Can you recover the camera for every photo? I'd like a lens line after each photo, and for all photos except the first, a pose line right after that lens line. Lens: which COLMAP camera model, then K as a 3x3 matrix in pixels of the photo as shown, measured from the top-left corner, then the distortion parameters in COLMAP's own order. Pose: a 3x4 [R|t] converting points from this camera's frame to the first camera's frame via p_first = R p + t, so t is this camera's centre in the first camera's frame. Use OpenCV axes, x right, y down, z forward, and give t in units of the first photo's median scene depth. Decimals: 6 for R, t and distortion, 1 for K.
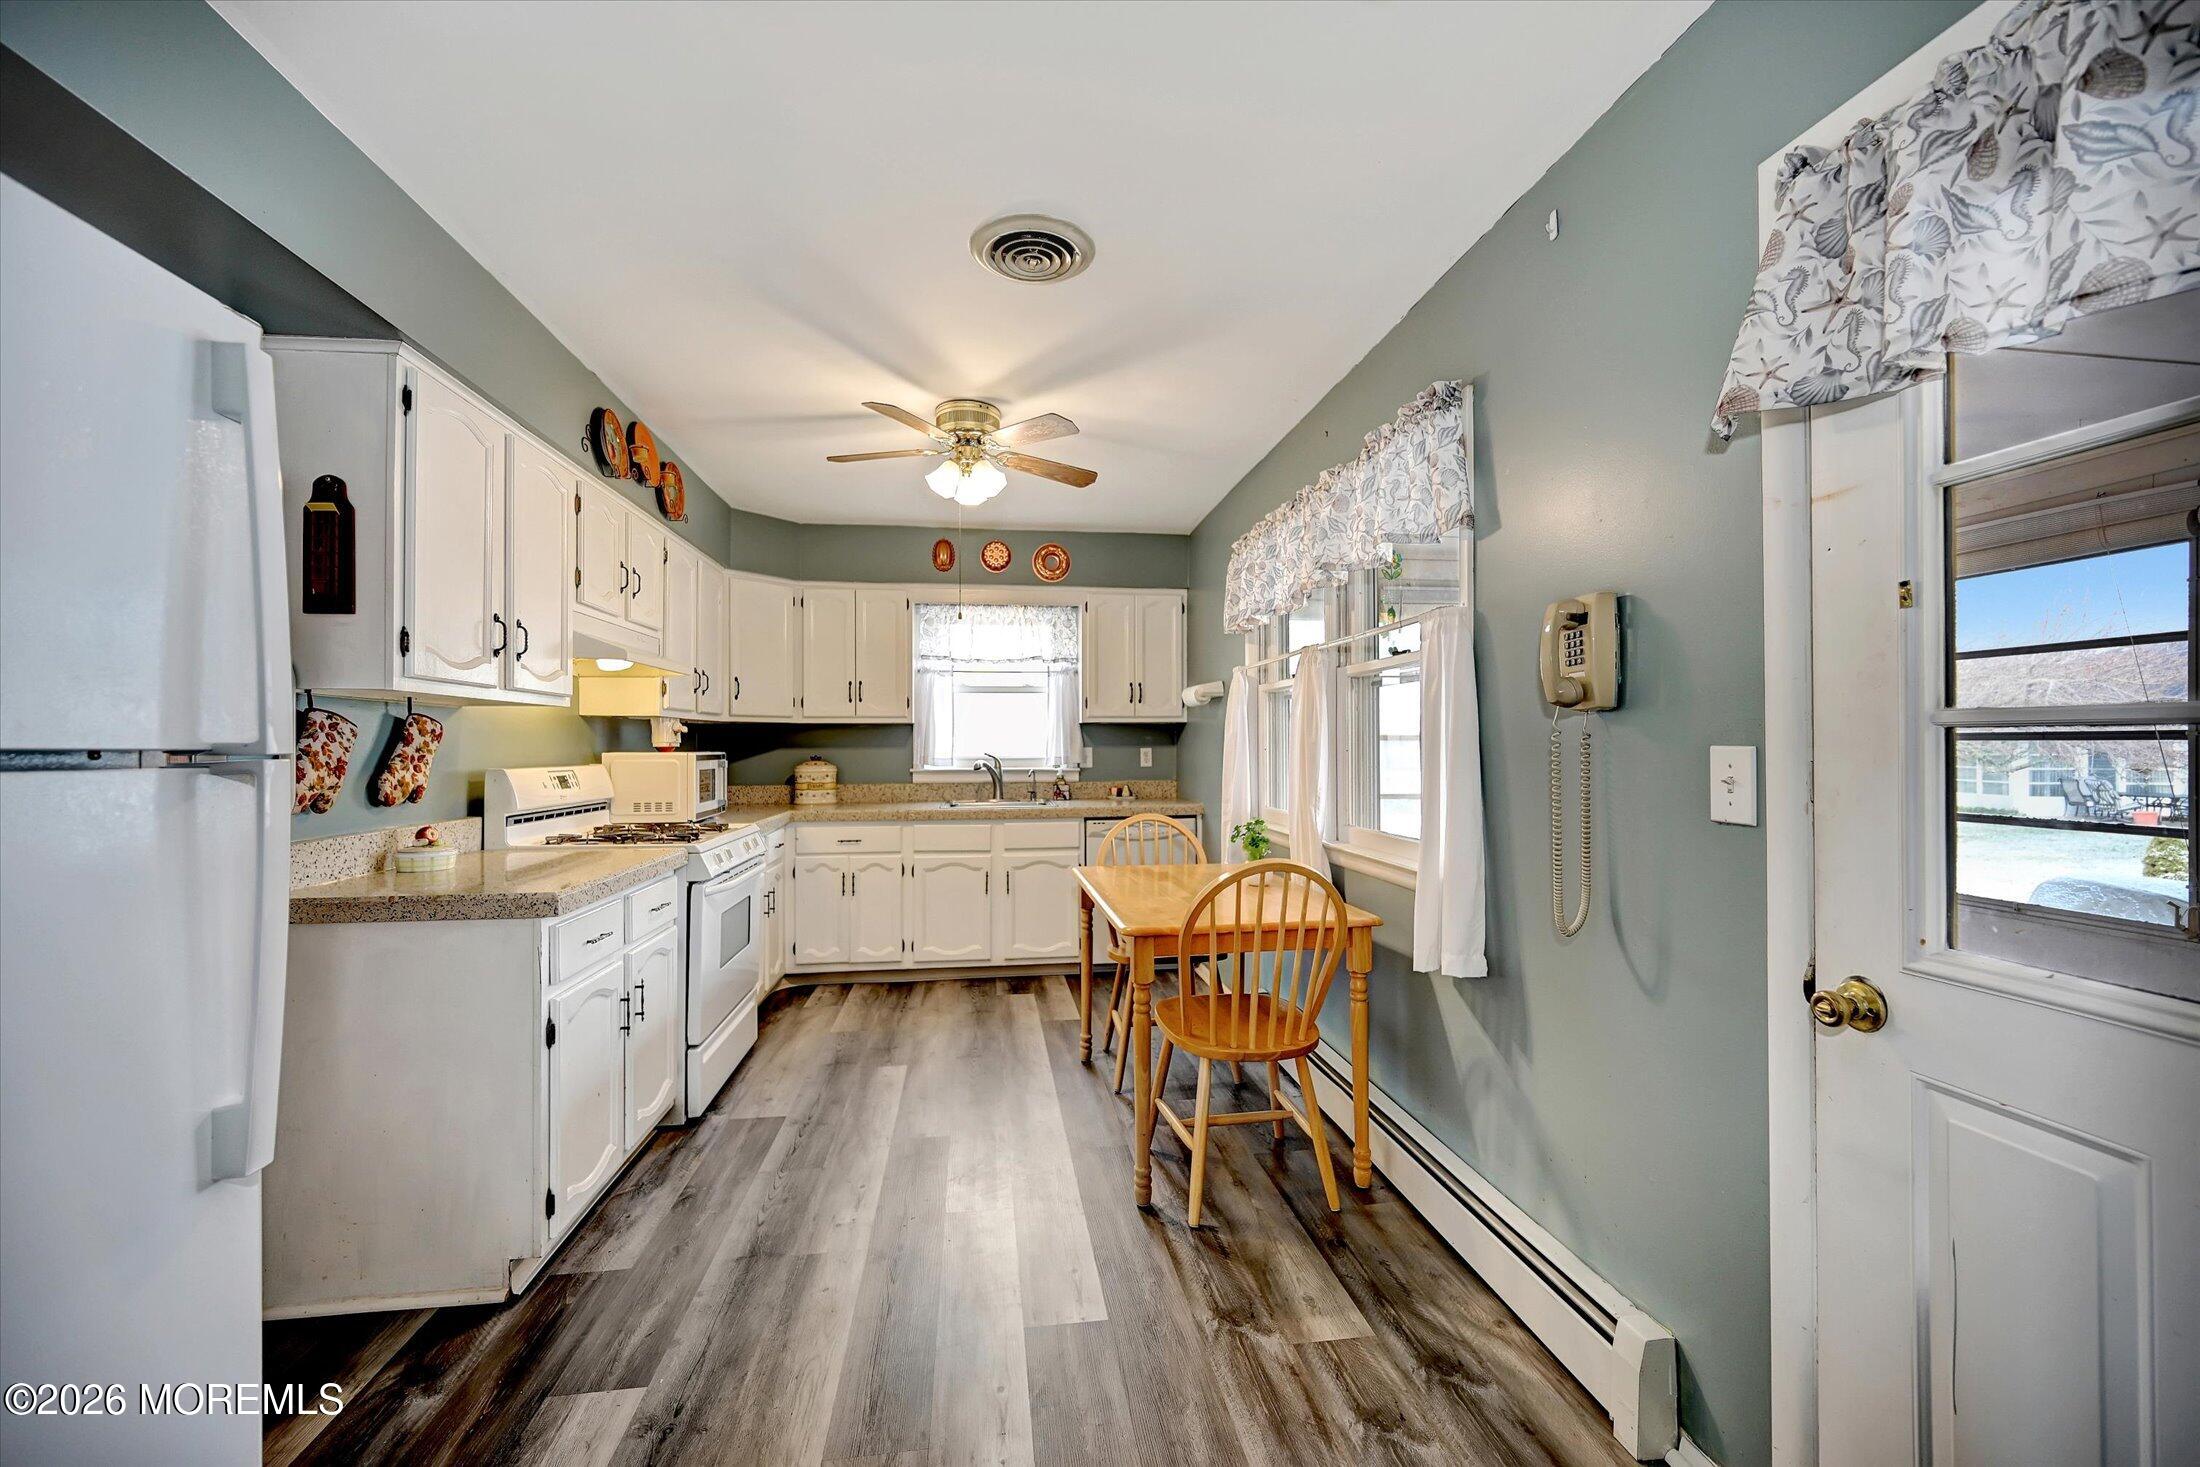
lens RADIAL K [[874.6, 0, 1082.4], [0, 874.6, 735.9], [0, 0, 1]] dist [-0.002082, 0.000660]
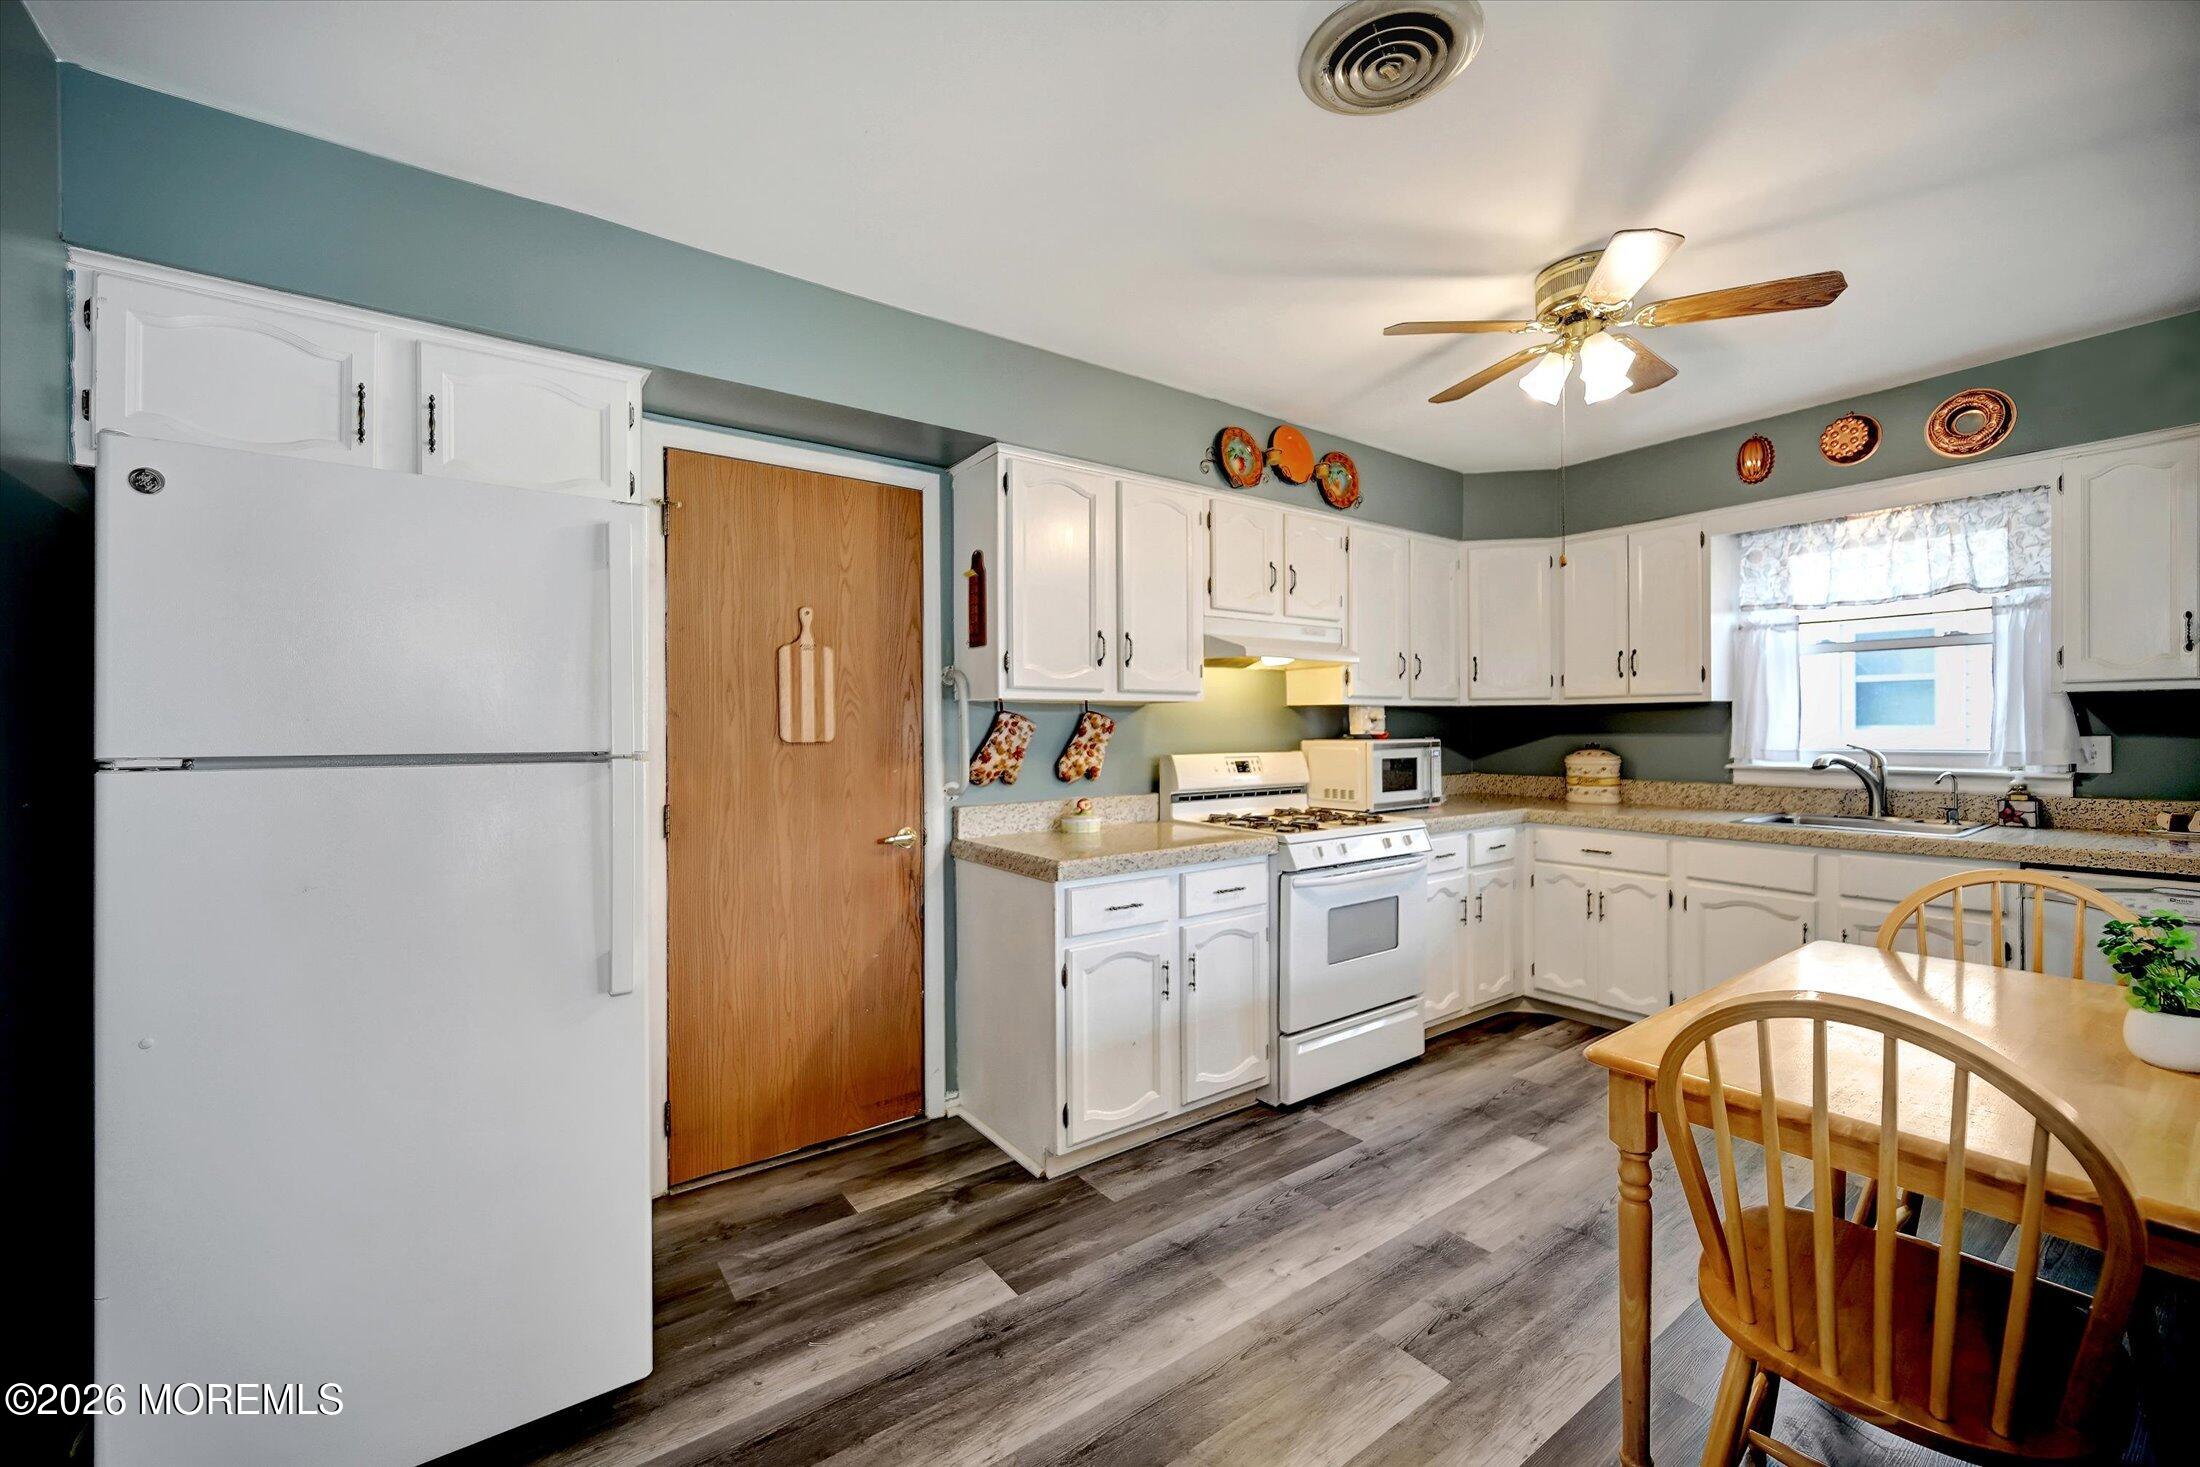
lens RADIAL K [[874.6, 0, 1082.8], [0, 874.6, 728.6], [0, 0, 1]] dist [-0.002082, 0.000660]
pose [[0.473951, -0.000407, -0.880551, 0.334304], [0.014806, 0.999862, 0.007507, -0.009123], [0.880427, -0.016595, 0.473892, 0.318283]]
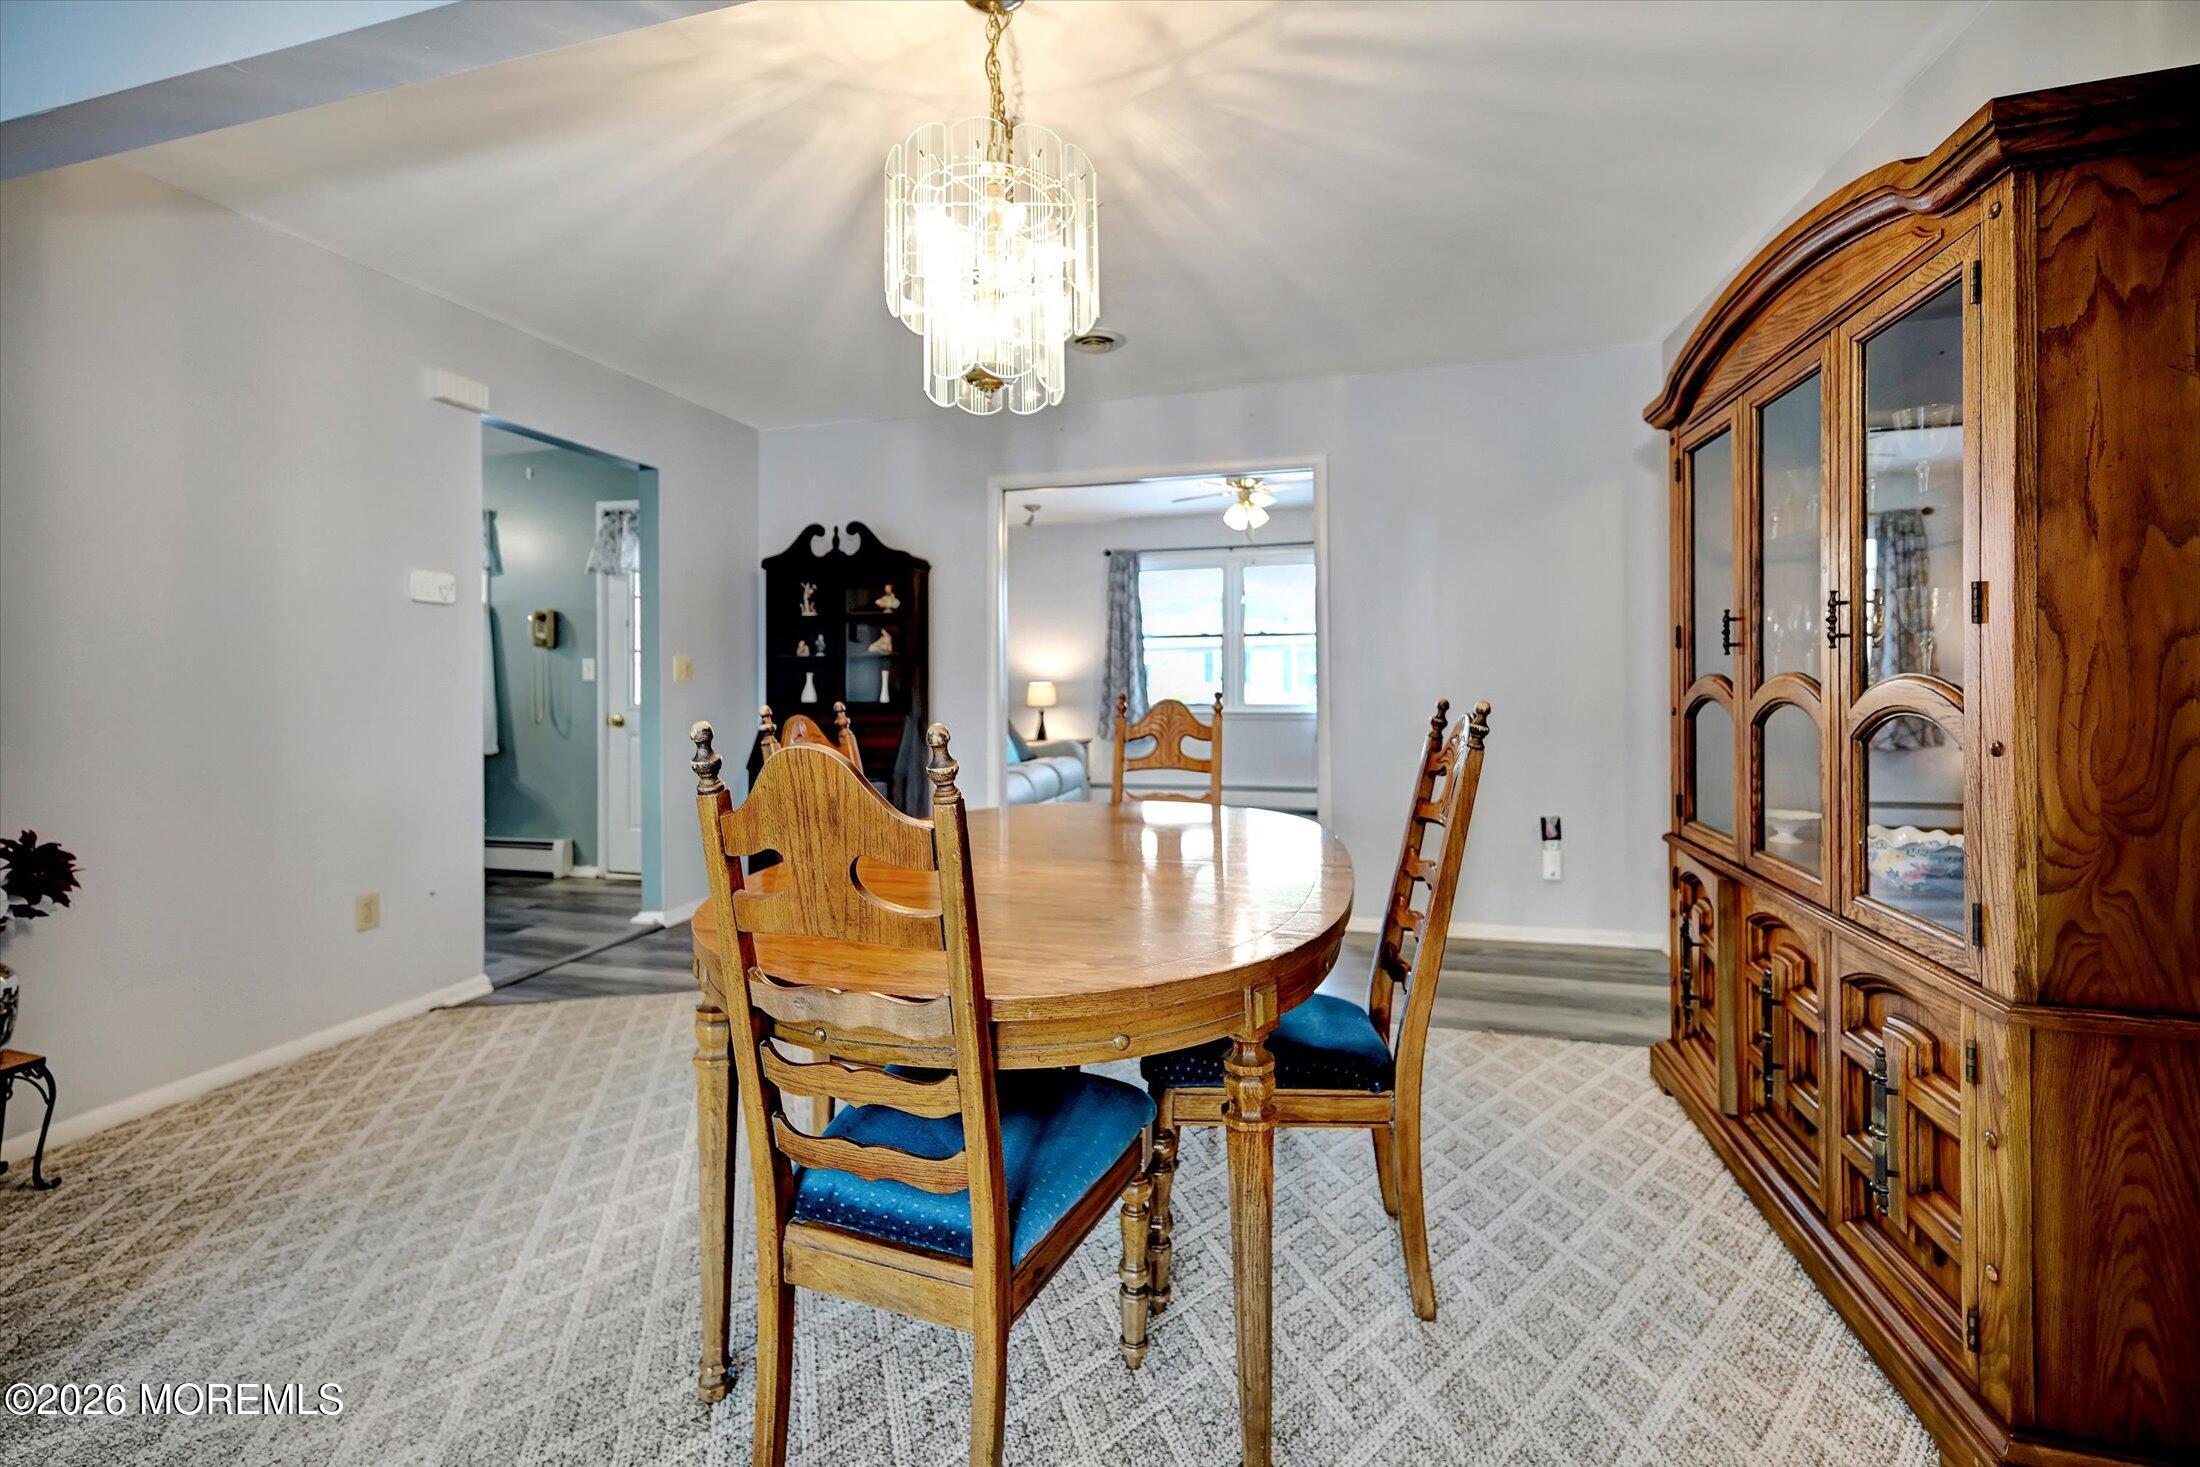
lens RADIAL K [[874.6, 0, 1093.7], [0, 874.6, 666.5], [0, 0, 1]] dist [-0.002082, 0.000660]
pose [[0.383091, 0.007240, 0.923682, -0.851694], [0.005934, 0.999929, -0.010298, 0.046618], [-0.923691, 0.009426, 0.383021, -1.096774]]
